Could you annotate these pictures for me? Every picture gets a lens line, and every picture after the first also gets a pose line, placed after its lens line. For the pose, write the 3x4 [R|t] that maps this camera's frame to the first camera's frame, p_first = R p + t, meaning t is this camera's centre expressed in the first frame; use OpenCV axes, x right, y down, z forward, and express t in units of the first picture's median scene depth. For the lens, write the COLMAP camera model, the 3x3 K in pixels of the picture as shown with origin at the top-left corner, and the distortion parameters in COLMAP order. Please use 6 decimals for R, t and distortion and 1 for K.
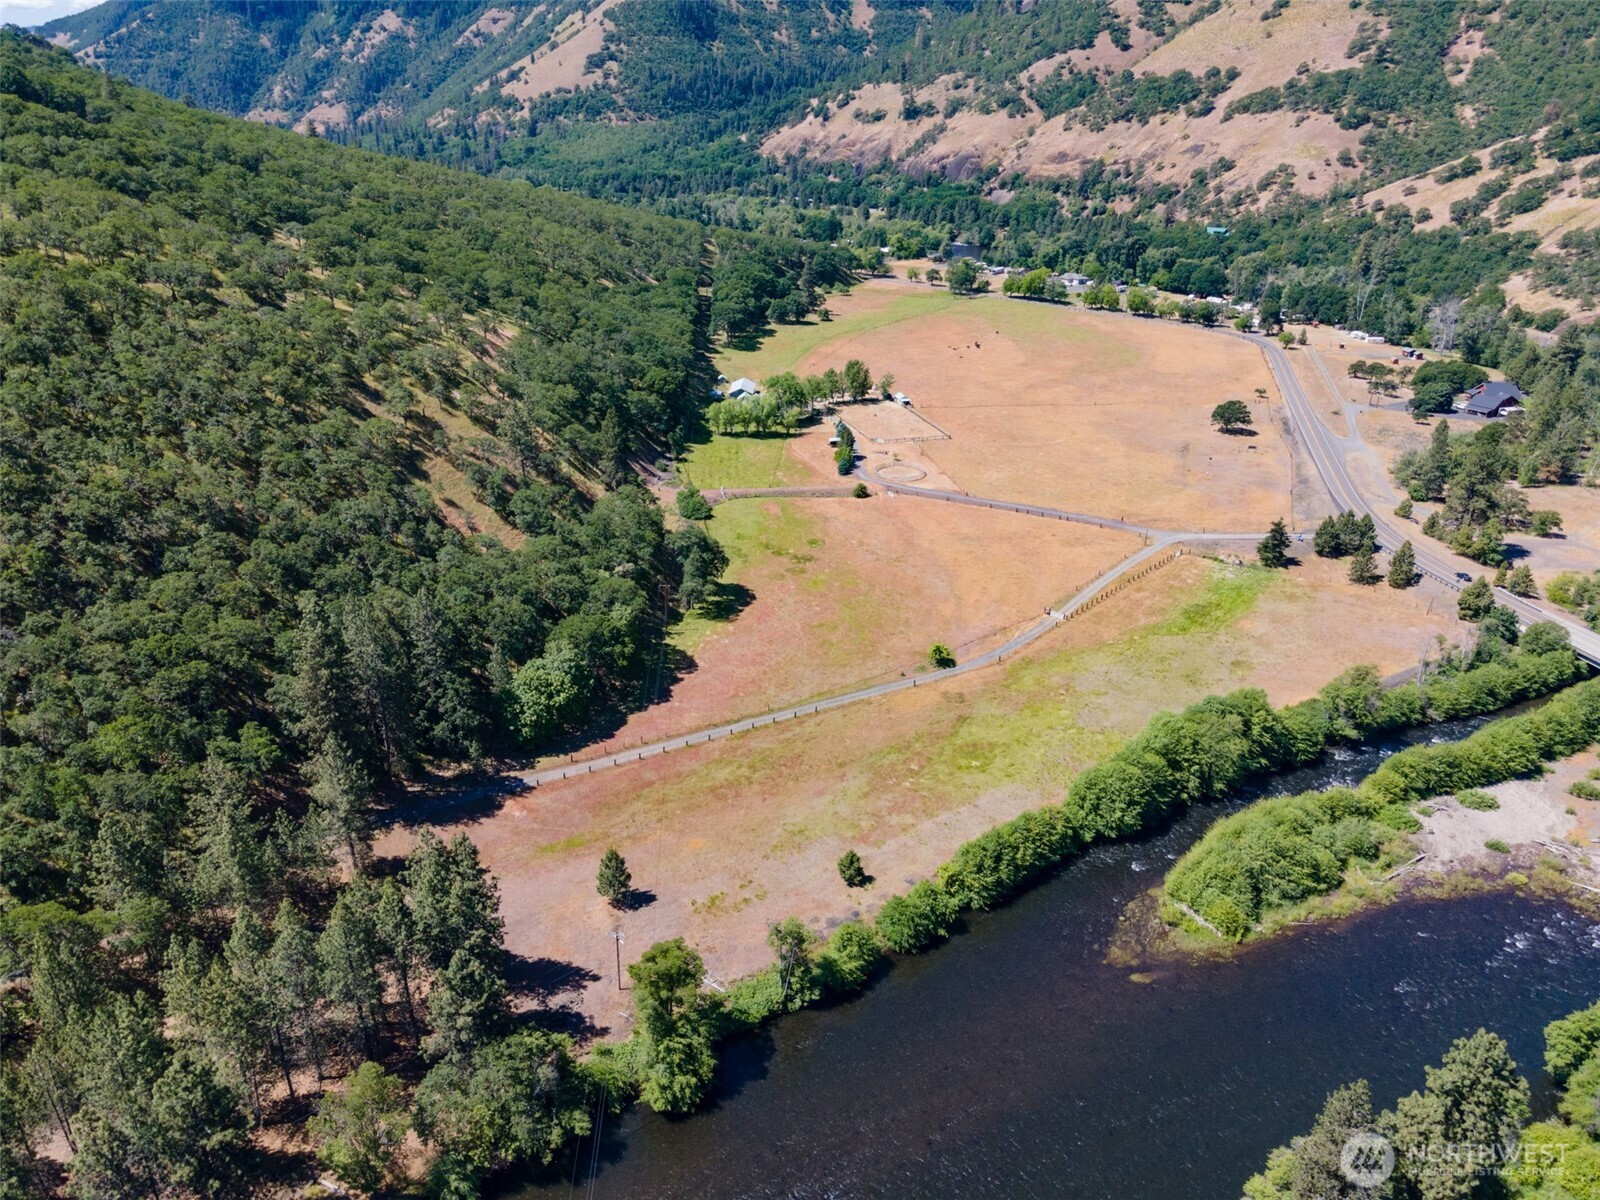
lens RADIAL K [[1172.7, 0, 800.0], [0, 1172.7, 600.0], [0, 0, 1]] dist [0.015832, 0.062382]
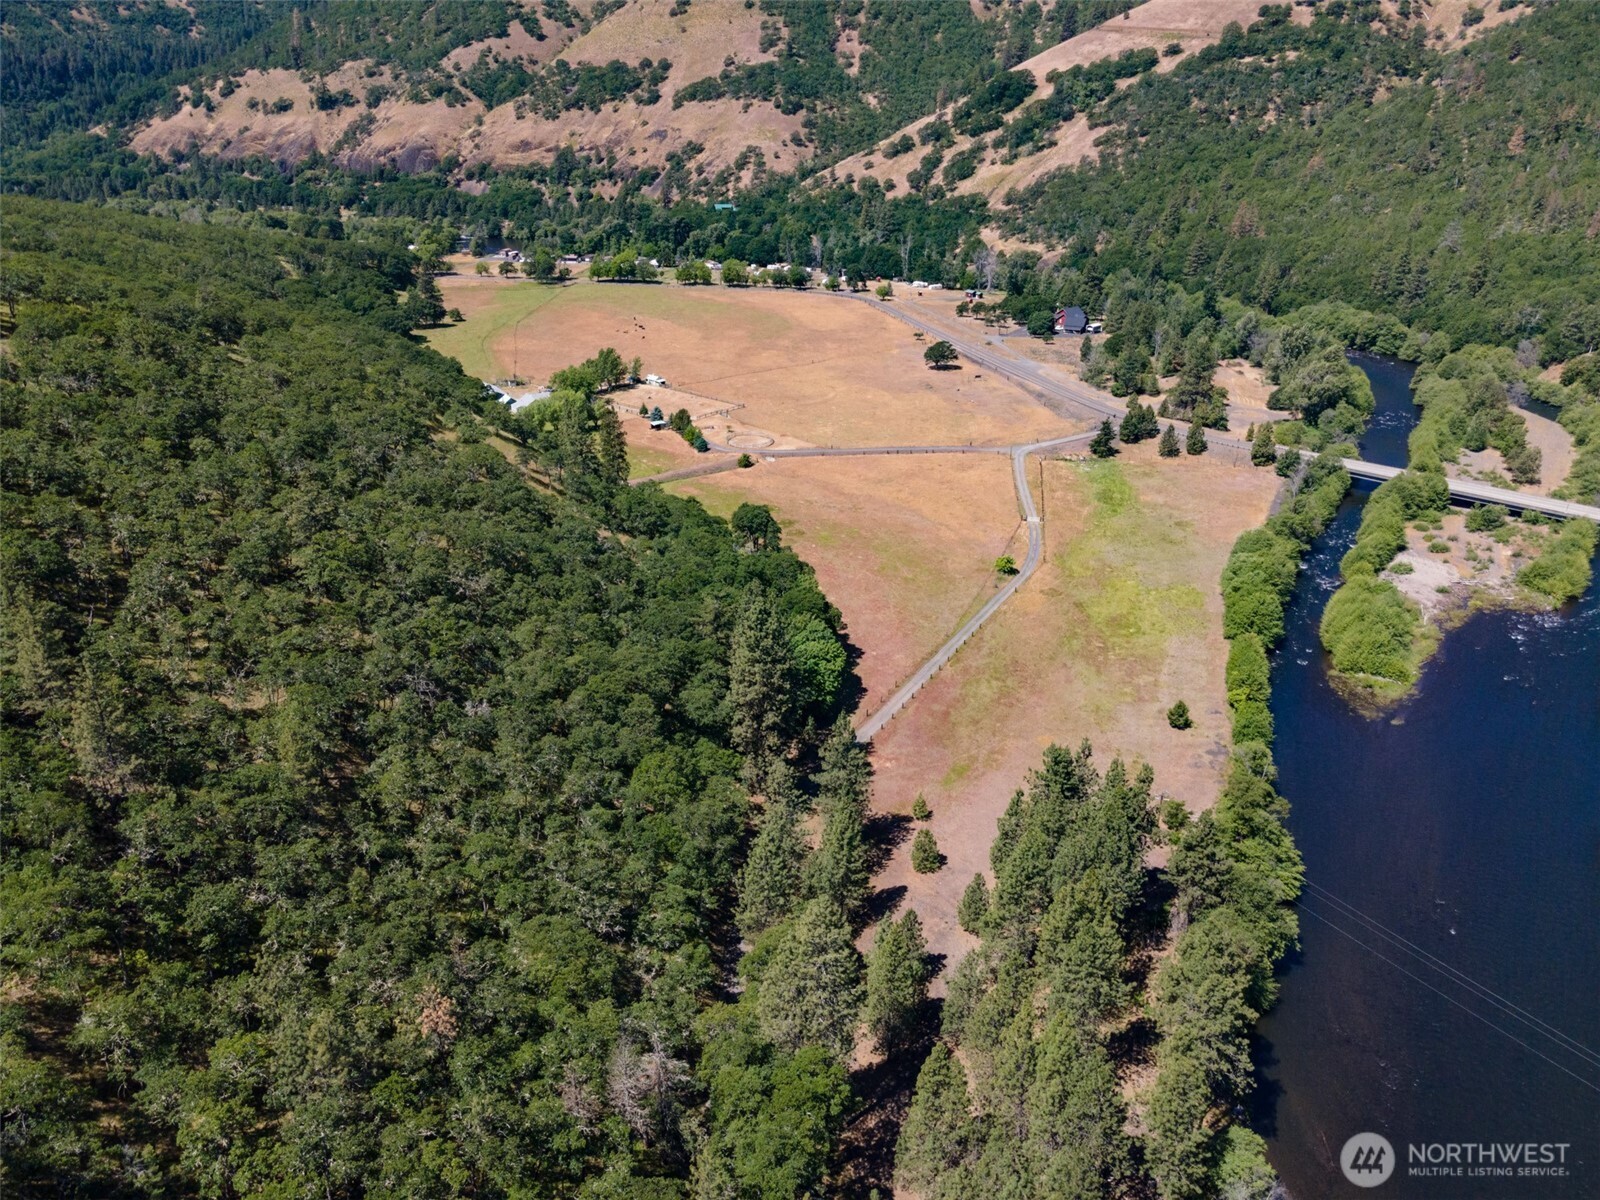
lens RADIAL K [[1172.7, 0, 800.0], [0, 1172.7, 600.0], [0, 0, 1]] dist [0.015832, 0.062382]
pose [[0.850712, -0.224682, 0.475192, -0.147496], [0.220705, 0.973171, 0.065022, -0.009706], [-0.477052, 0.049562, 0.877476, 0.018245]]
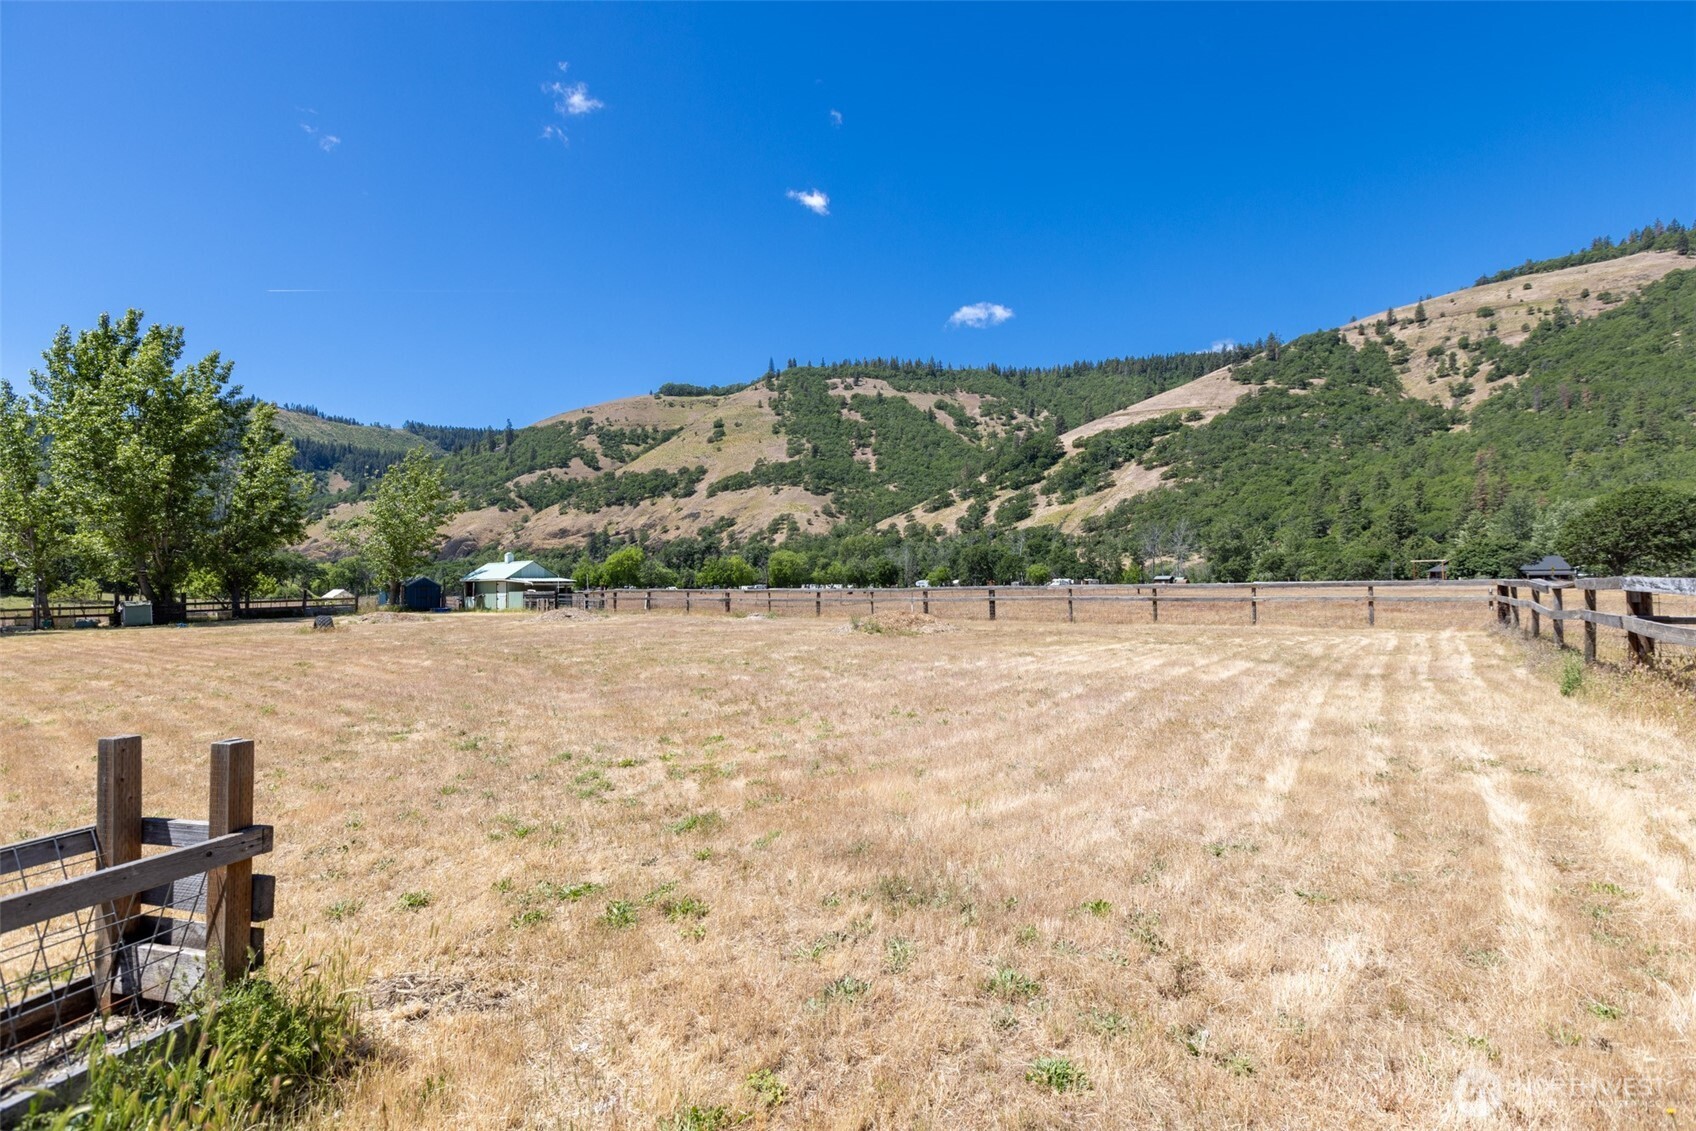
lens RADIAL K [[753.3, 0, 844.5], [0, 753.3, 567.7], [0, 0, 1]] dist [0.004128, 0.000431]
pose [[0.806933, -0.008509, 0.590582, 0.026271], [0.257903, 0.904615, -0.339349, -0.053035], [-0.531361, 0.426145, 0.732158, 0.387001]]
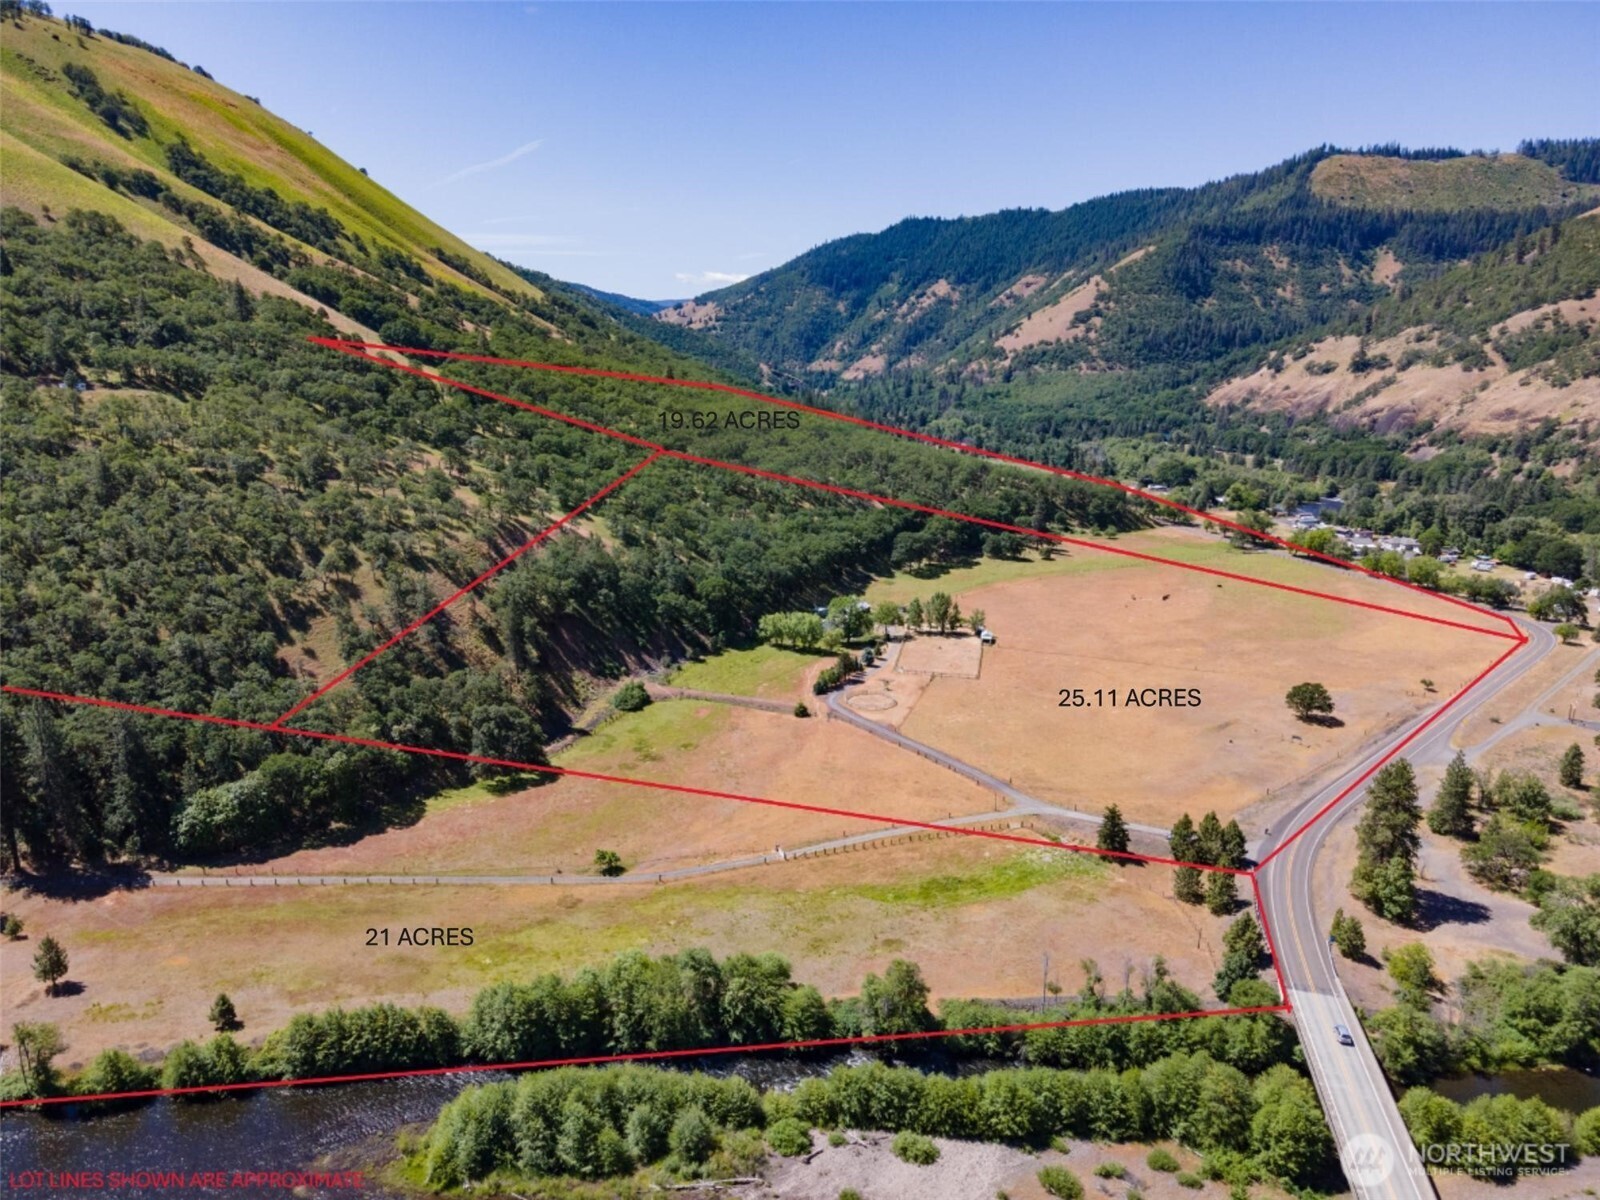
lens RADIAL K [[1172.7, 0, 800.0], [0, 1172.7, 600.0], [0, 0, 1]] dist [0.015832, 0.062382]
pose [[0.889385, 0.106291, -0.444631, 0.163754], [-0.189769, 0.970679, -0.147546, -0.012662], [0.415911, 0.215602, 0.883478, 0.033386]]
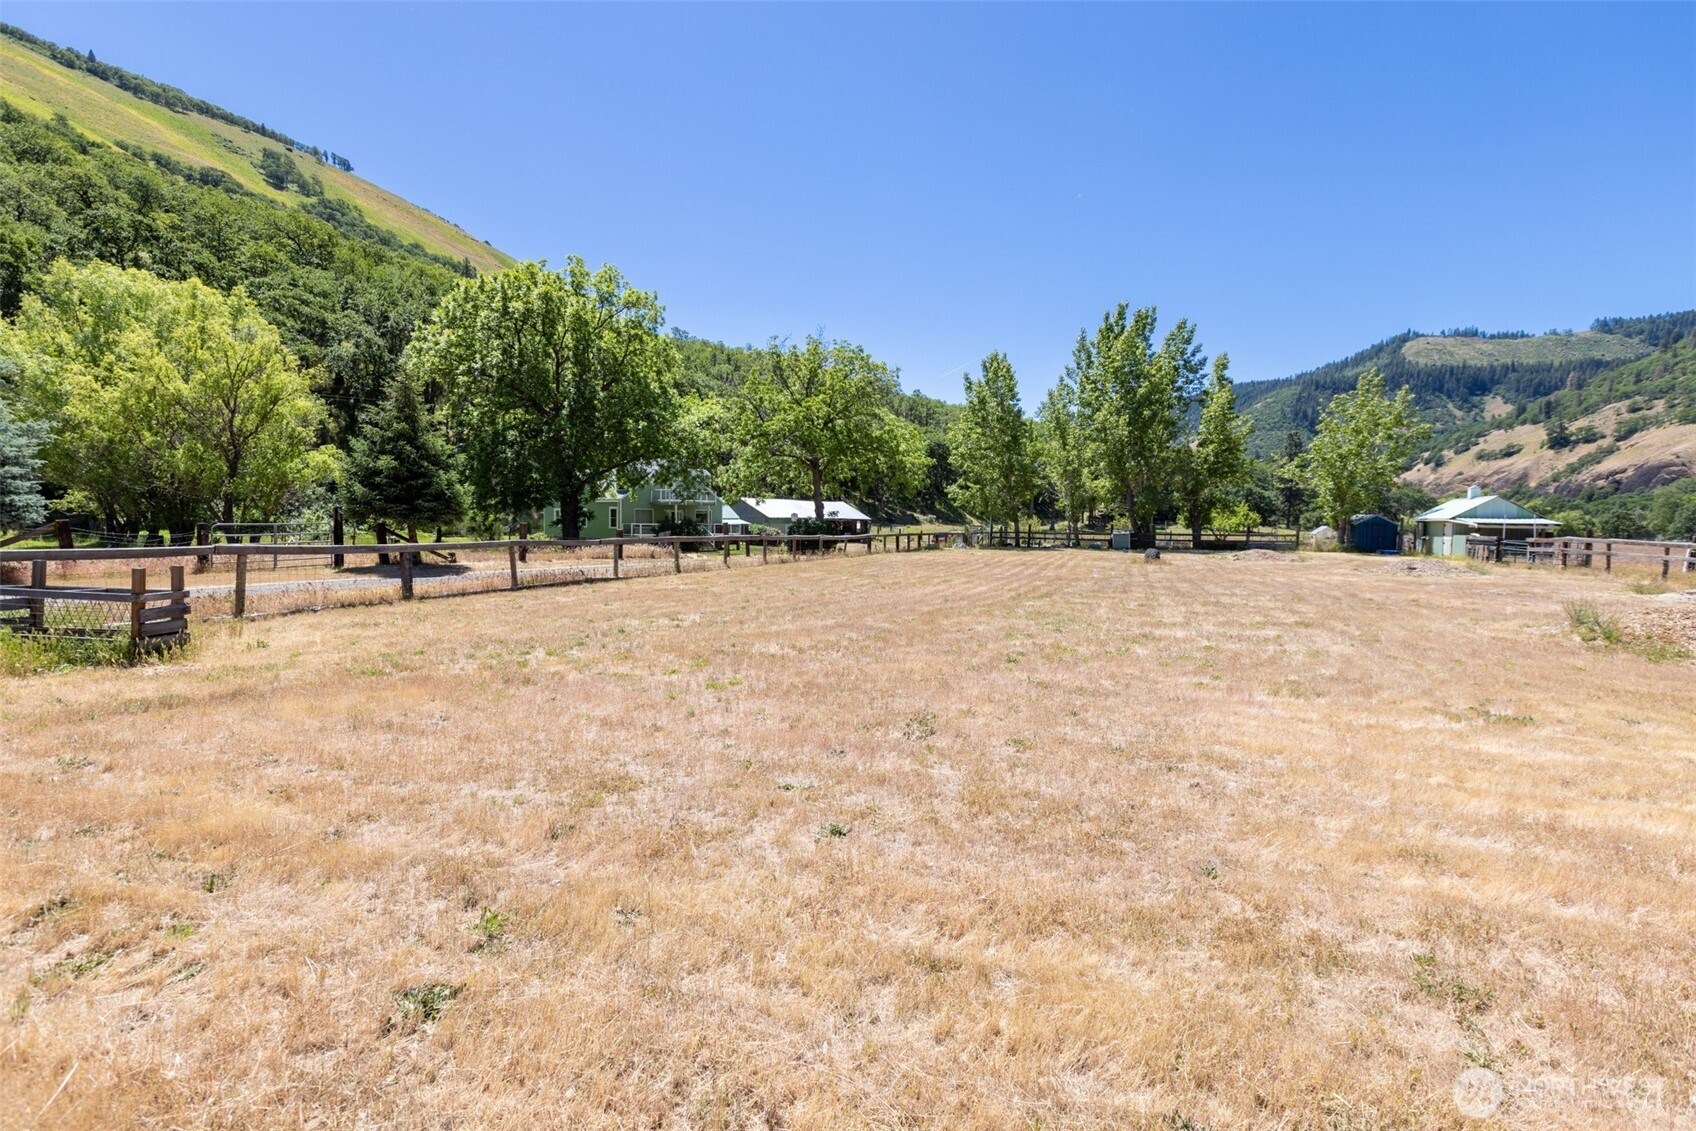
lens RADIAL K [[769.5, 0, 845.2], [0, 769.5, 545.2], [0, 0, 1]] dist [0.005962, 0.000503]
pose [[0.788804, 0.024425, -0.614159, 0.038084], [-0.255277, 0.921973, -0.291203, -0.053593], [0.559126, 0.386482, 0.733492, 0.388135]]
